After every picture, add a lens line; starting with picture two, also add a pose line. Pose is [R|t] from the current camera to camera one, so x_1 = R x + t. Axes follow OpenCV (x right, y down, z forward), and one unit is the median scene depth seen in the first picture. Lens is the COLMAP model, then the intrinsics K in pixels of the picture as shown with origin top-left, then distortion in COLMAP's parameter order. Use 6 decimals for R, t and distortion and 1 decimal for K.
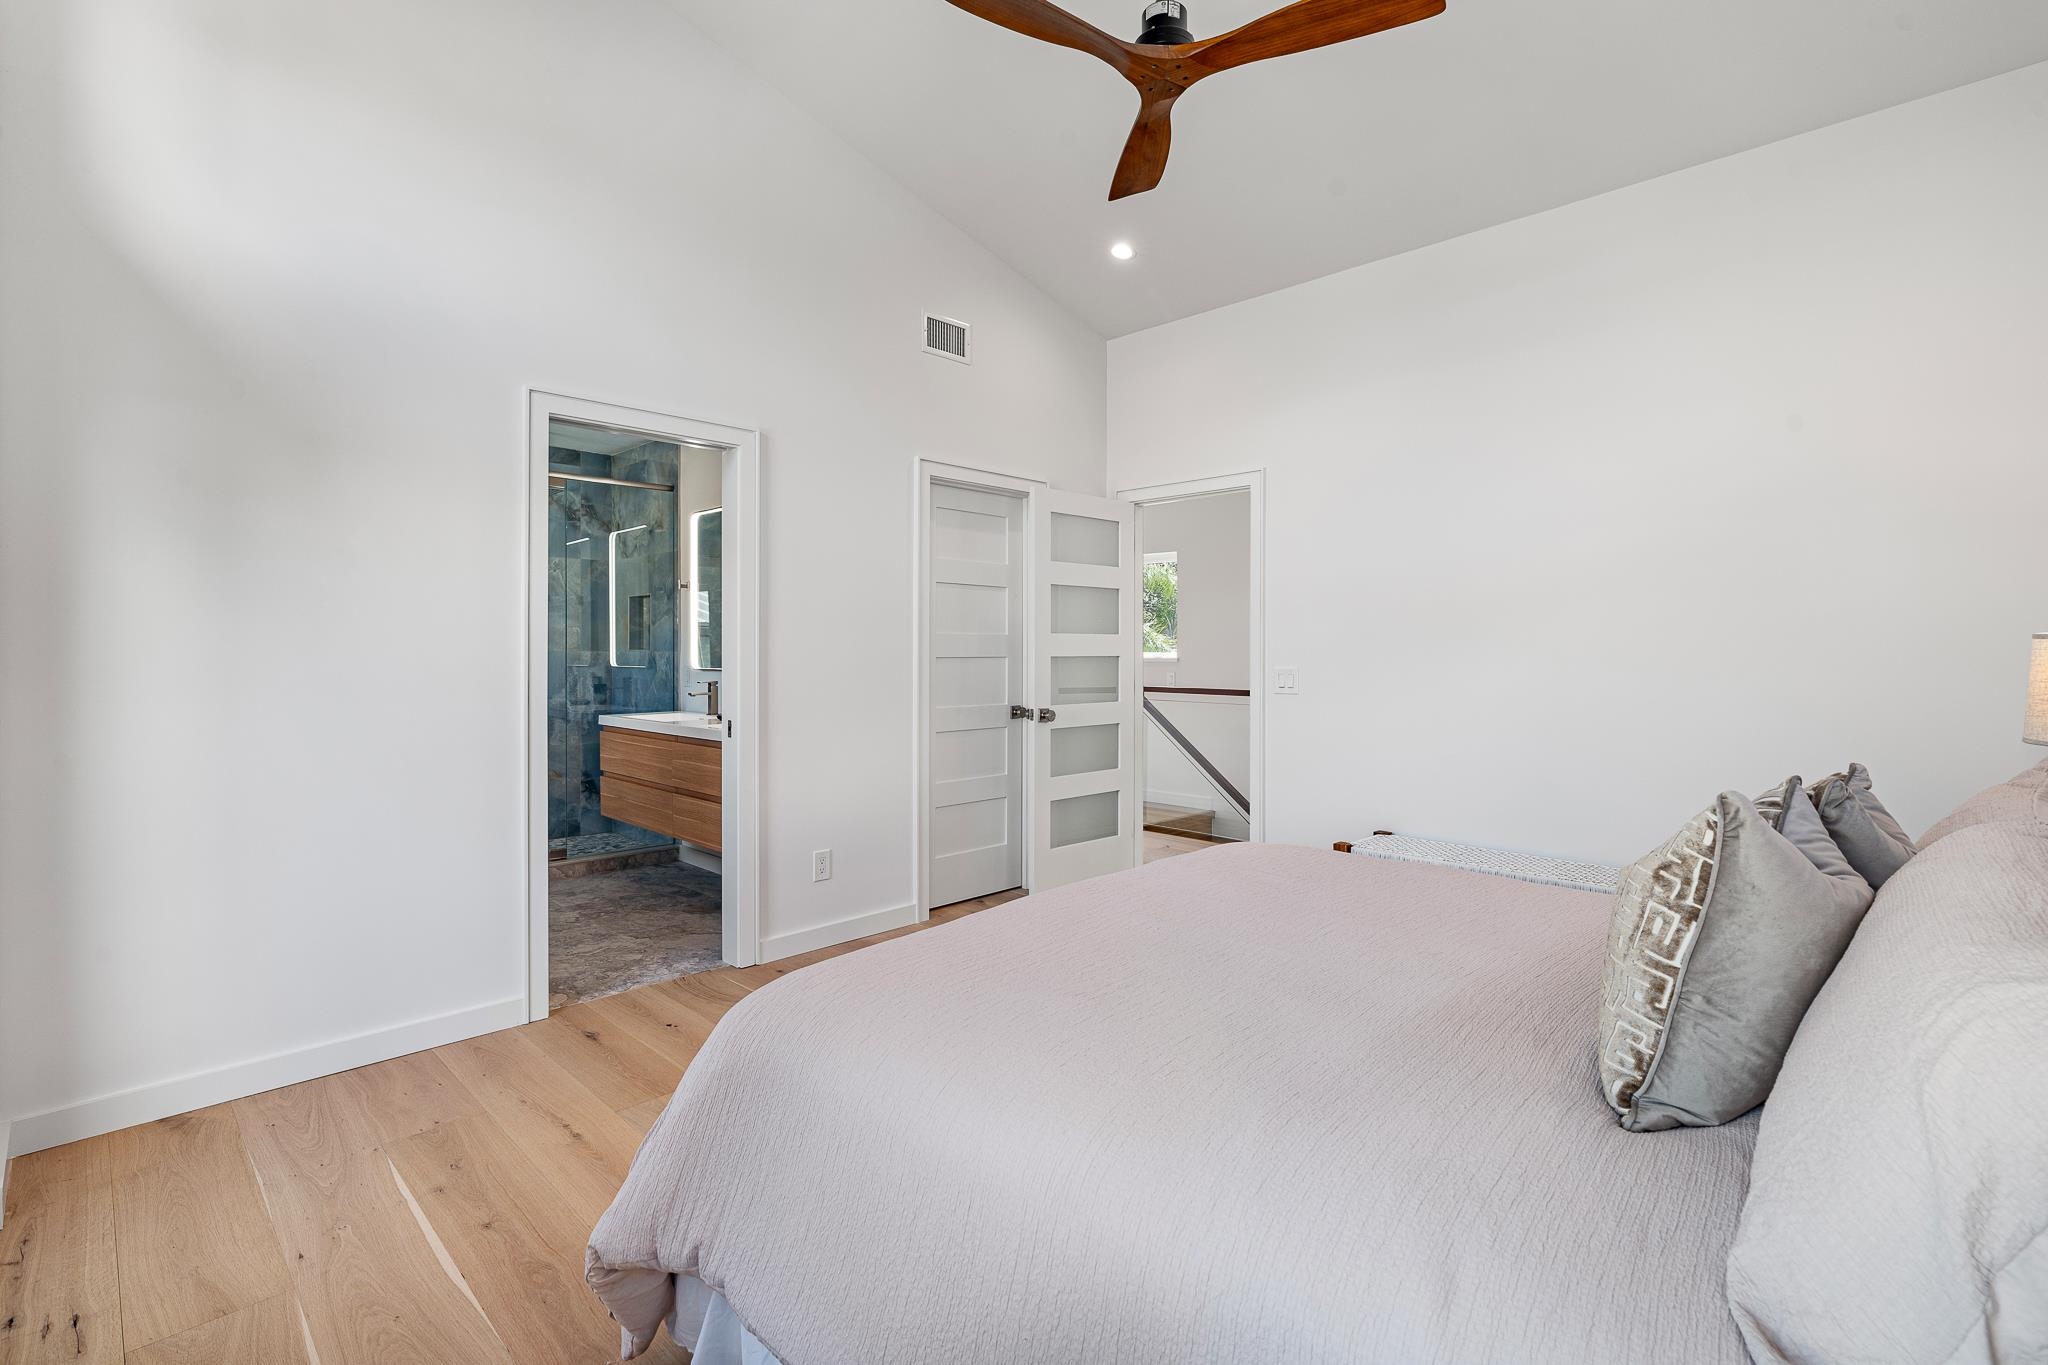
lens RADIAL K [[929.3, 0, 1016.4], [0, 929.3, 665.6], [0, 0, 1]] dist [-0.004886, 0.002412]
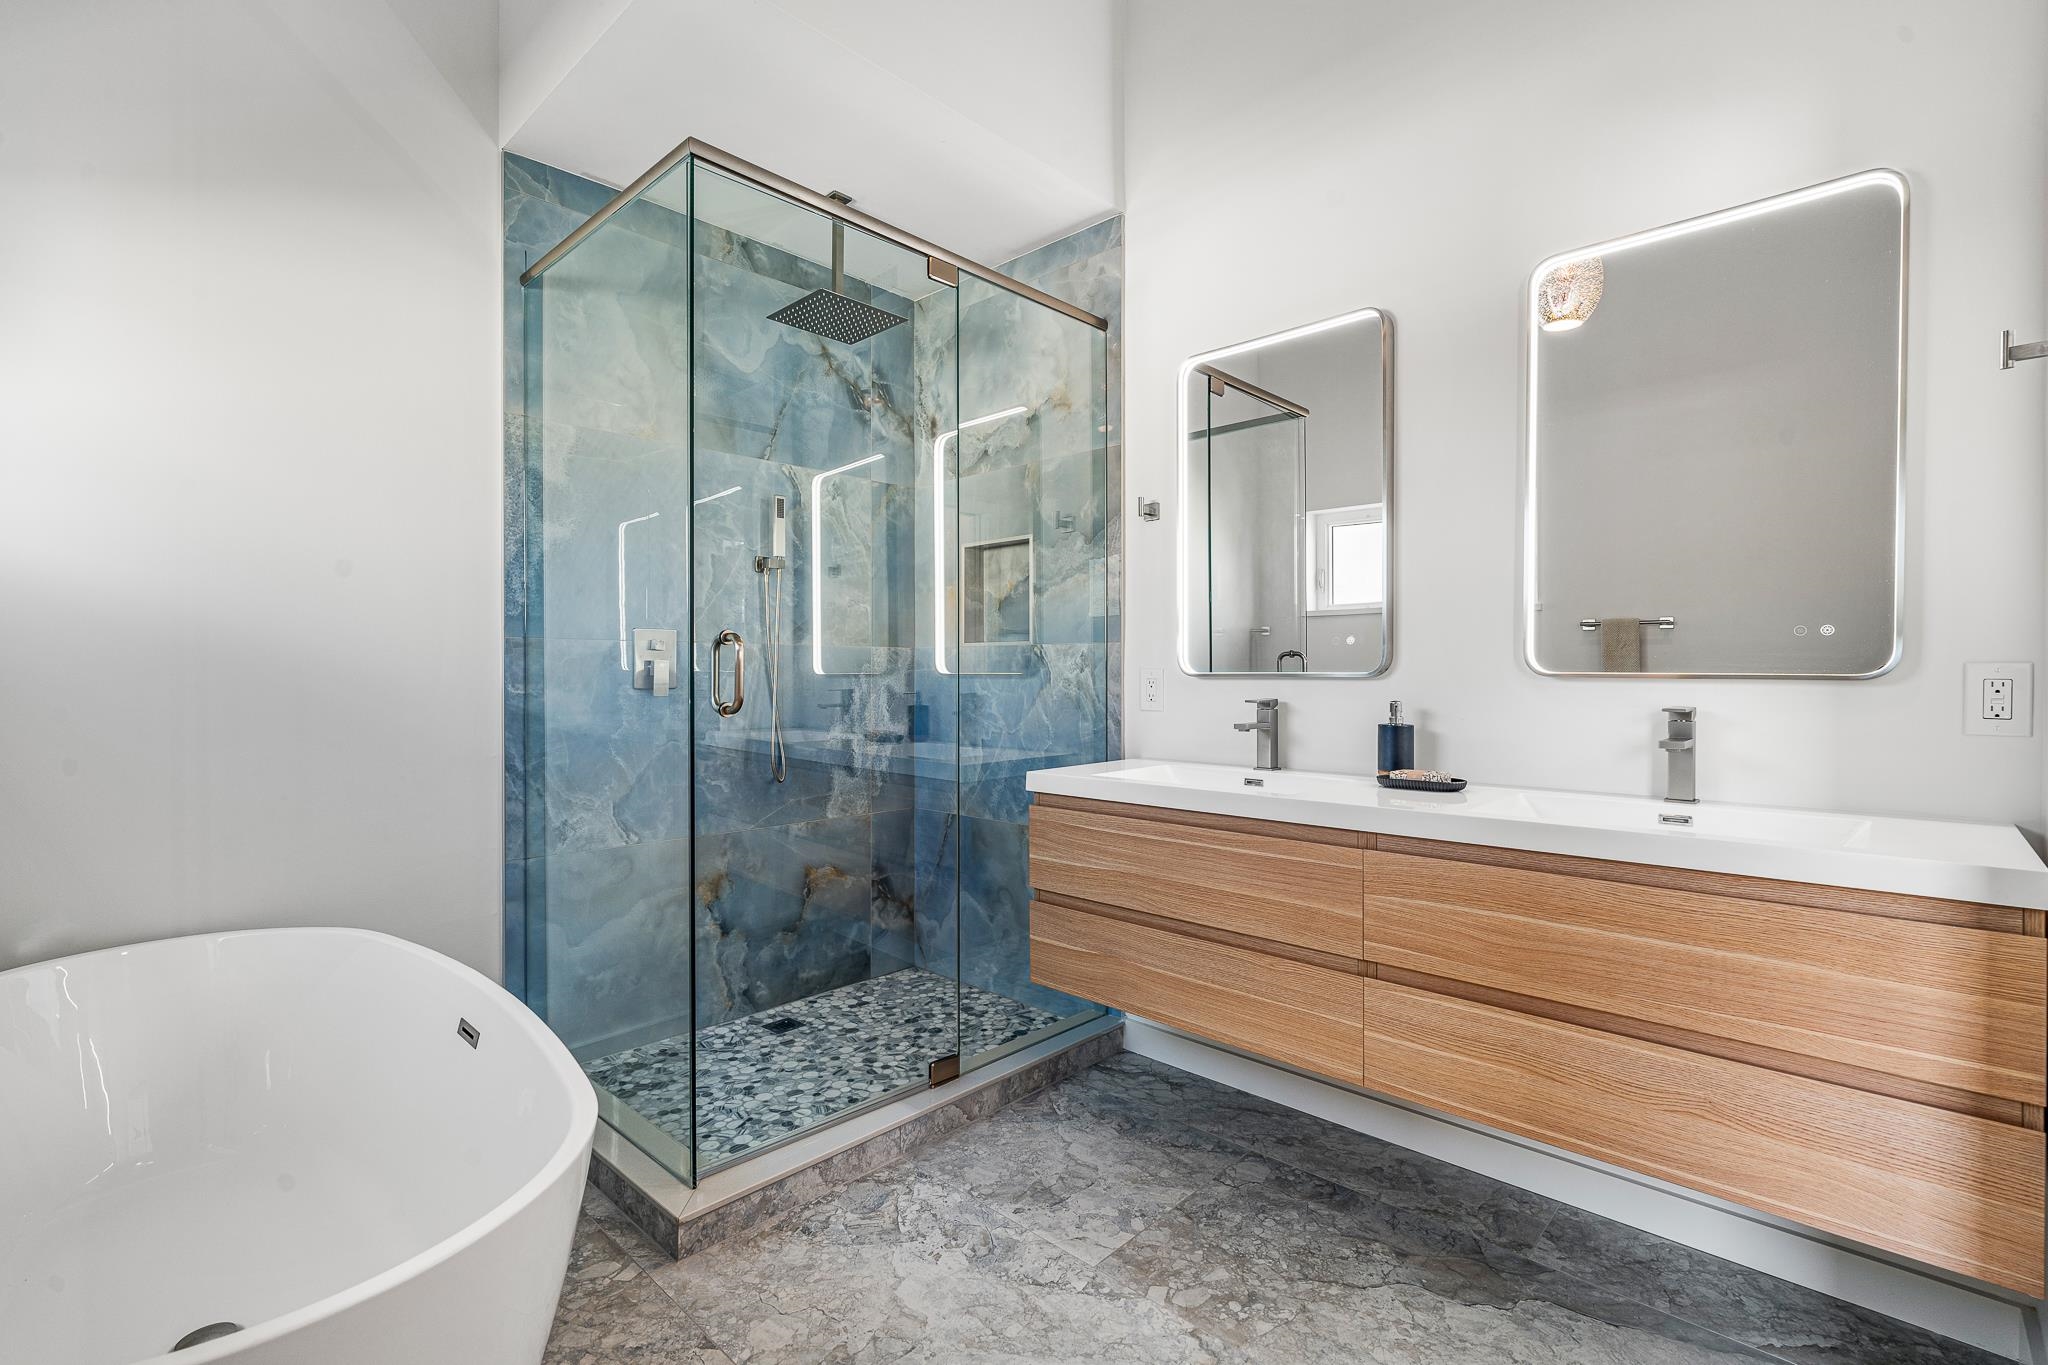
lens RADIAL K [[929.3, 0, 1031.5], [0, 929.3, 689.5], [0, 0, 1]] dist [-0.004886, 0.002412]
pose [[0.999680, 0.006098, 0.024550, -0.396101], [-0.006077, 0.999981, -0.000960, 0.010903], [-0.024555, 0.000810, 0.999698, 0.454038]]
